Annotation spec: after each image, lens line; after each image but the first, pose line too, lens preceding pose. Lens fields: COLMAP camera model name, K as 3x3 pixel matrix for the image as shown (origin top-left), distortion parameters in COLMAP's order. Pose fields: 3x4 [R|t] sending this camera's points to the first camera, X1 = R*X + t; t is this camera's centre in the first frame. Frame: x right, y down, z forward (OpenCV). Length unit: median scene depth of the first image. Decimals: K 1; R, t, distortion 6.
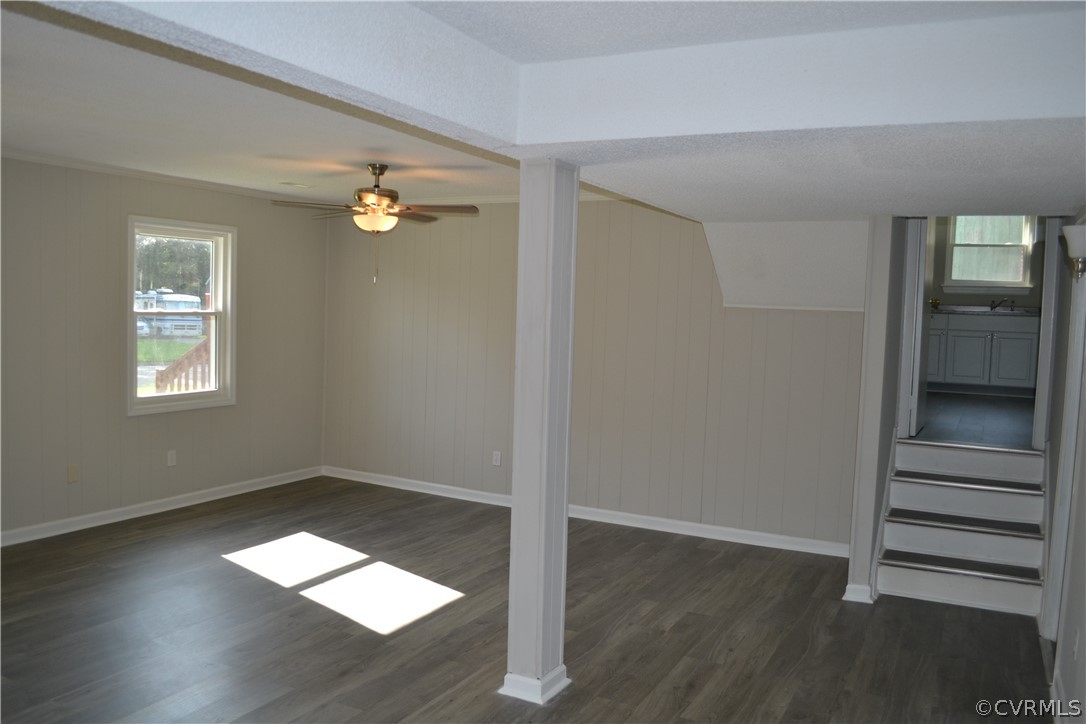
lens RADIAL K [[864.6, 0, 548.3], [0, 864.6, 363.8], [0, 0, 1]] dist [-0.089353, 0.005290]
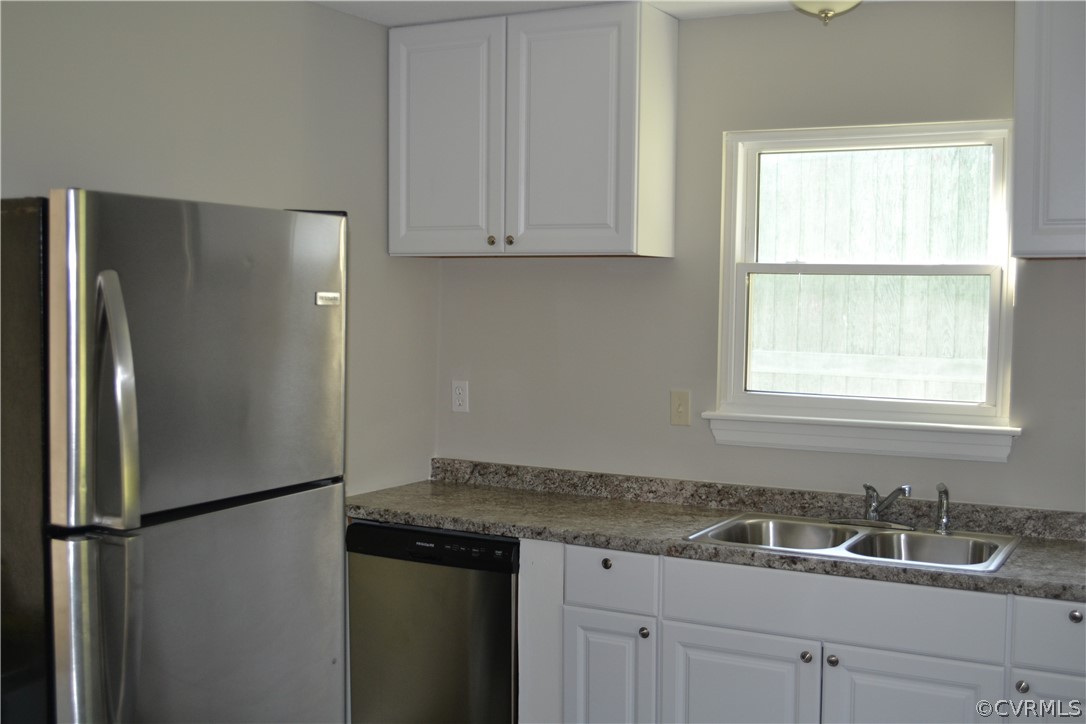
lens RADIAL K [[1238.0, 0, 543.9], [0, 1238.0, 365.6], [0, 0, 1]] dist [-0.055077, 0.020293]
pose [[0.999678, -0.019981, -0.015667, 0.694796], [0.019897, 0.999787, -0.005485, -0.178336], [0.015773, 0.005171, 0.999862, 0.986946]]
